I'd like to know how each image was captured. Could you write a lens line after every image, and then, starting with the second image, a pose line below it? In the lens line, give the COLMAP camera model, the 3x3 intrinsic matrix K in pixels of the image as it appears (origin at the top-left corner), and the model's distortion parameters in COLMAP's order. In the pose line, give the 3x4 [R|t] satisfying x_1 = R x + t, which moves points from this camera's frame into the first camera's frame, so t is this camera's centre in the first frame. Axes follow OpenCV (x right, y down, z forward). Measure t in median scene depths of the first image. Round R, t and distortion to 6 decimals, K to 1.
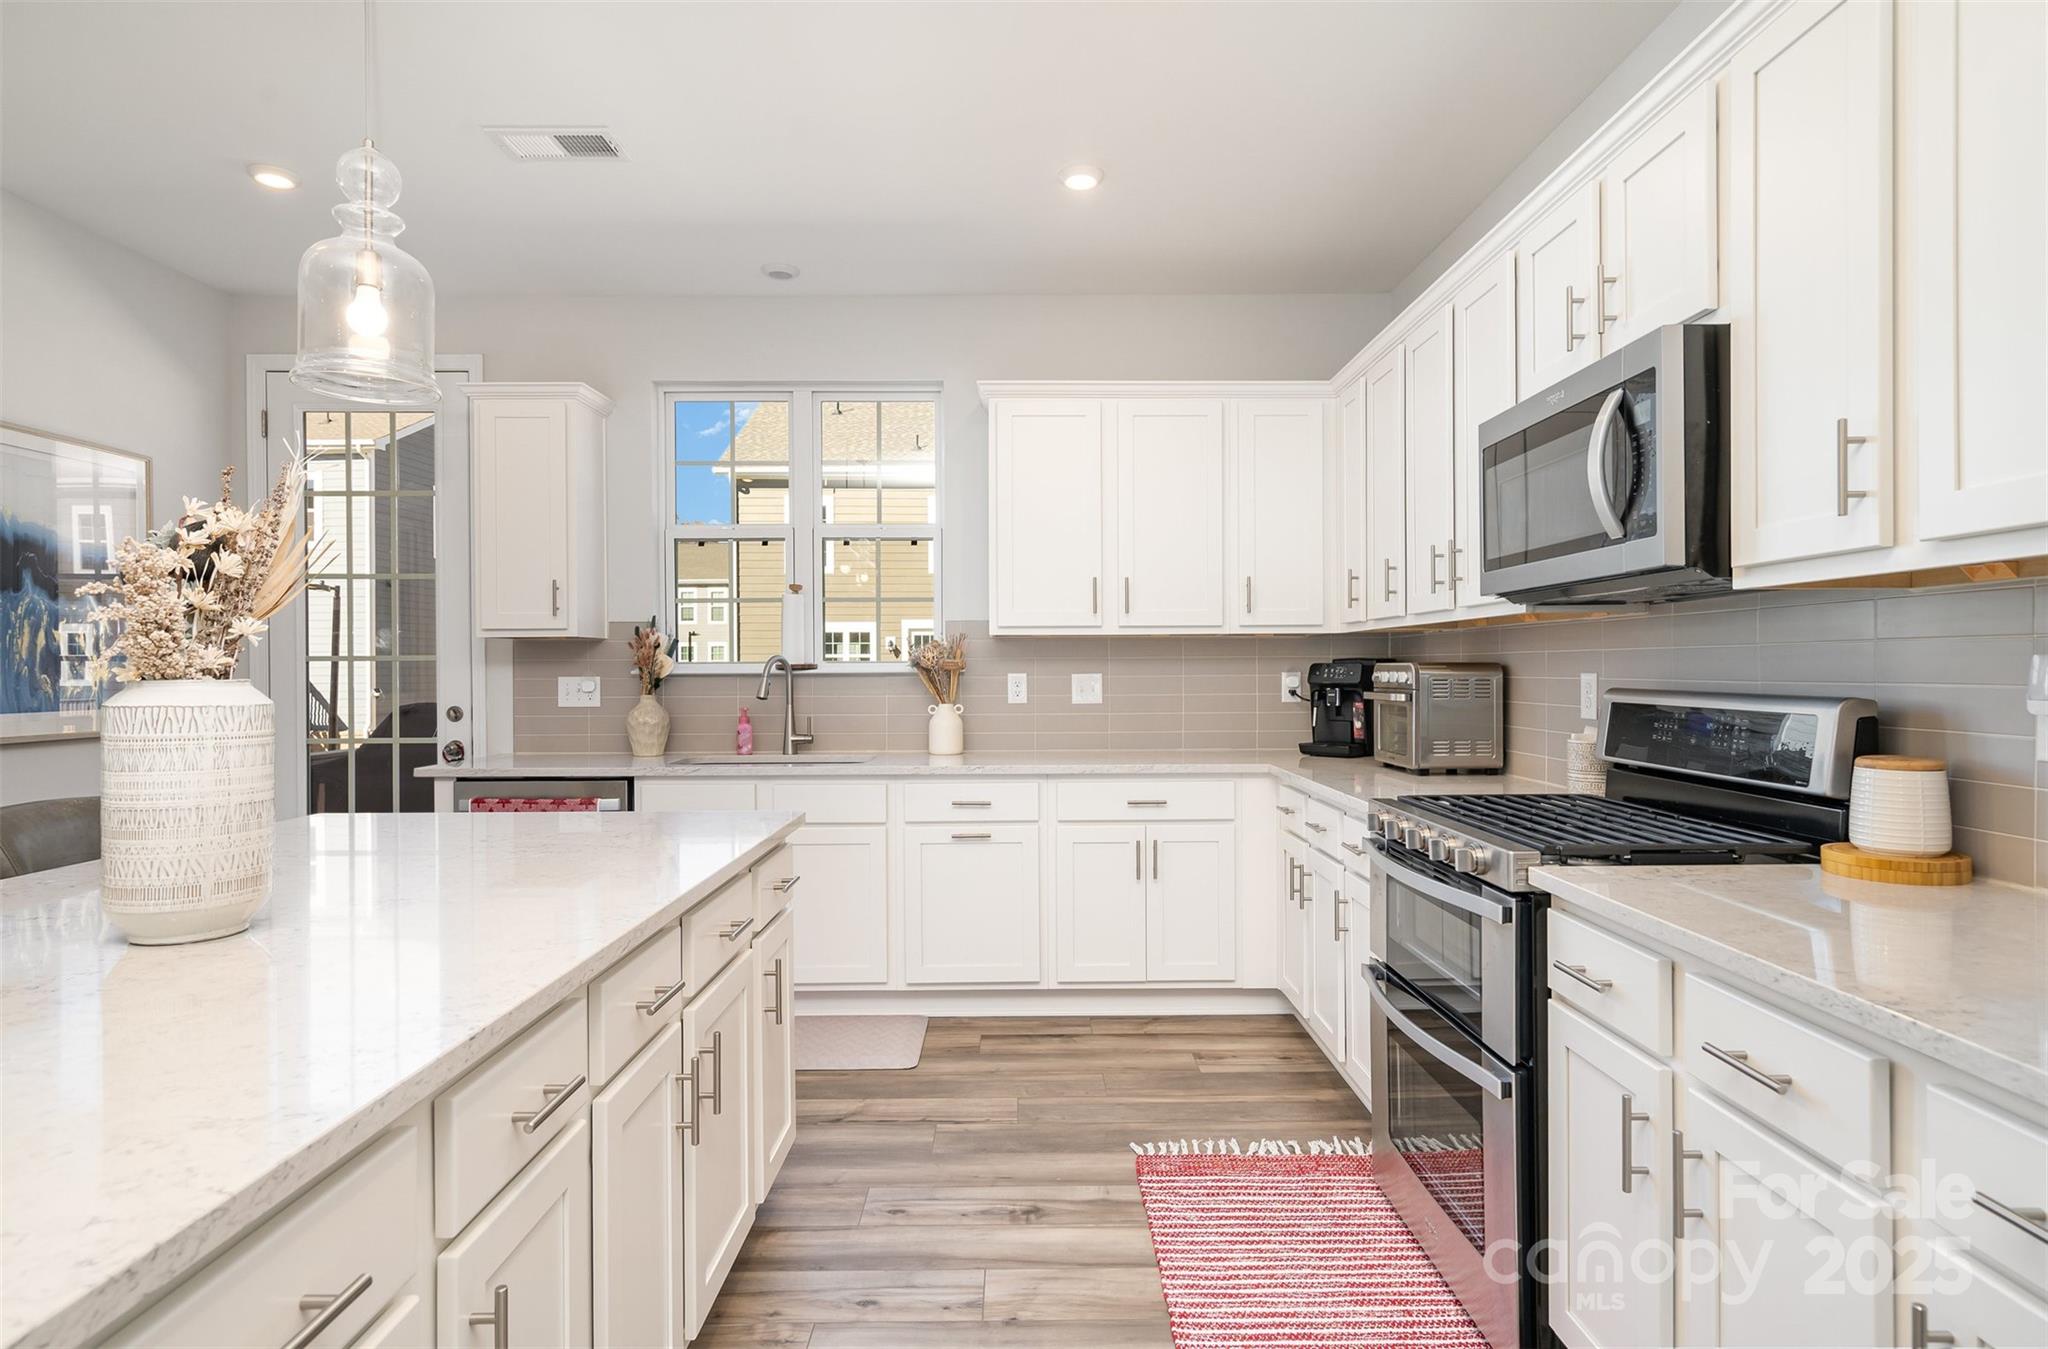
lens RADIAL K [[1085.1, 0, 1024.0], [0, 1085.1, 674.5], [0, 0, 1]] dist [0.000022, -0.000144]
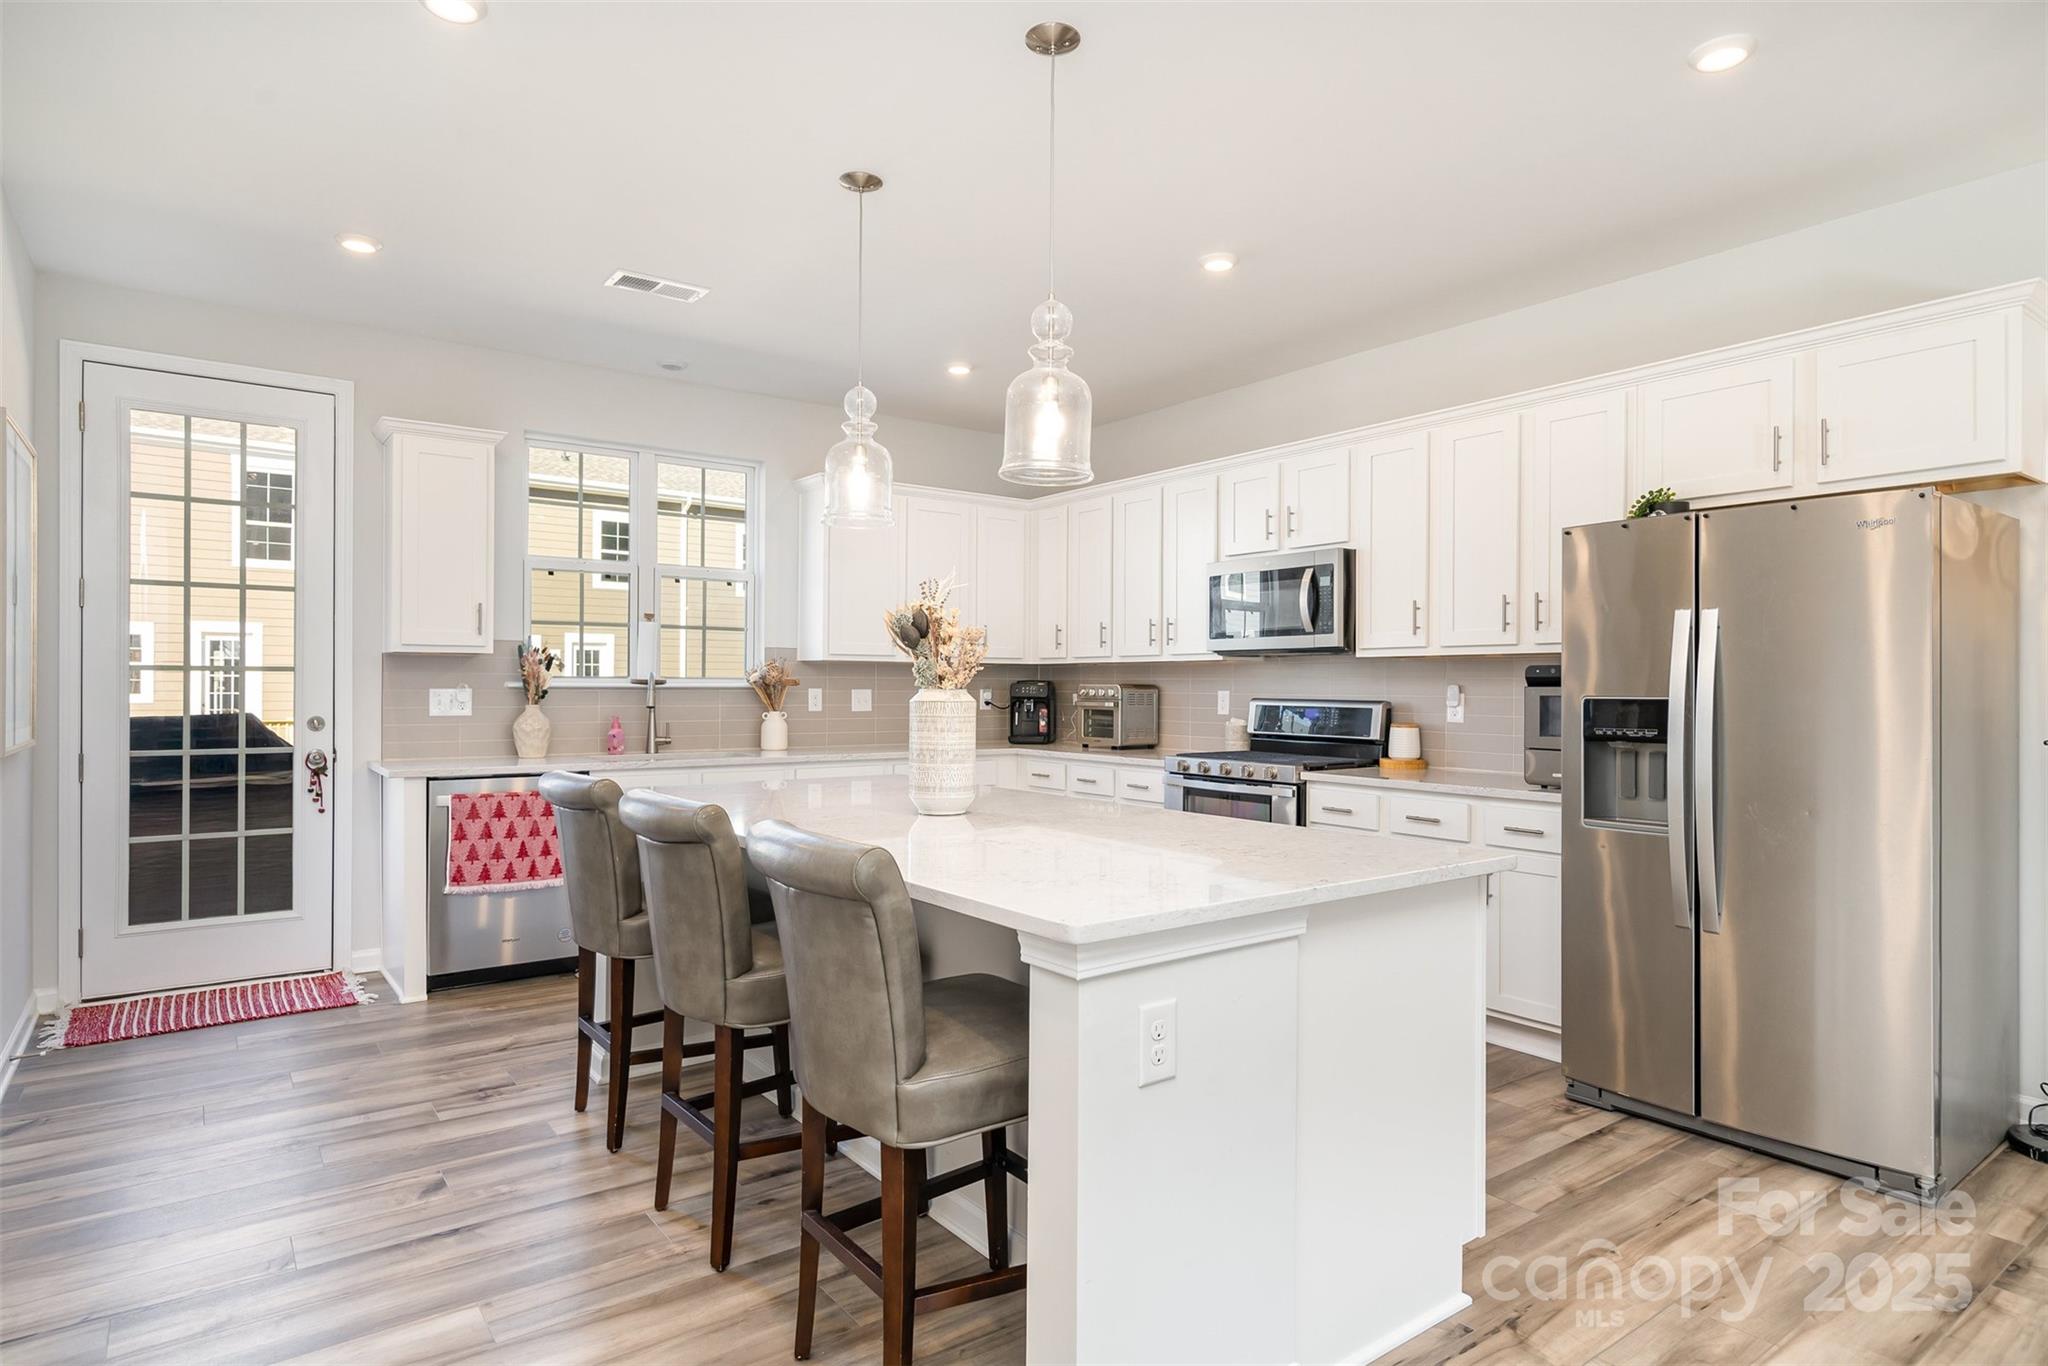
lens RADIAL K [[1119.3, 0, 1024.0], [0, 1119.3, 683.0], [0, 0, 1]] dist [-0.062905, -0.000265]
pose [[0.803380, 0.010737, 0.595370, -0.714158], [-0.006087, 0.999933, -0.009818, 0.004865], [-0.595436, 0.004264, 0.803392, -0.286678]]
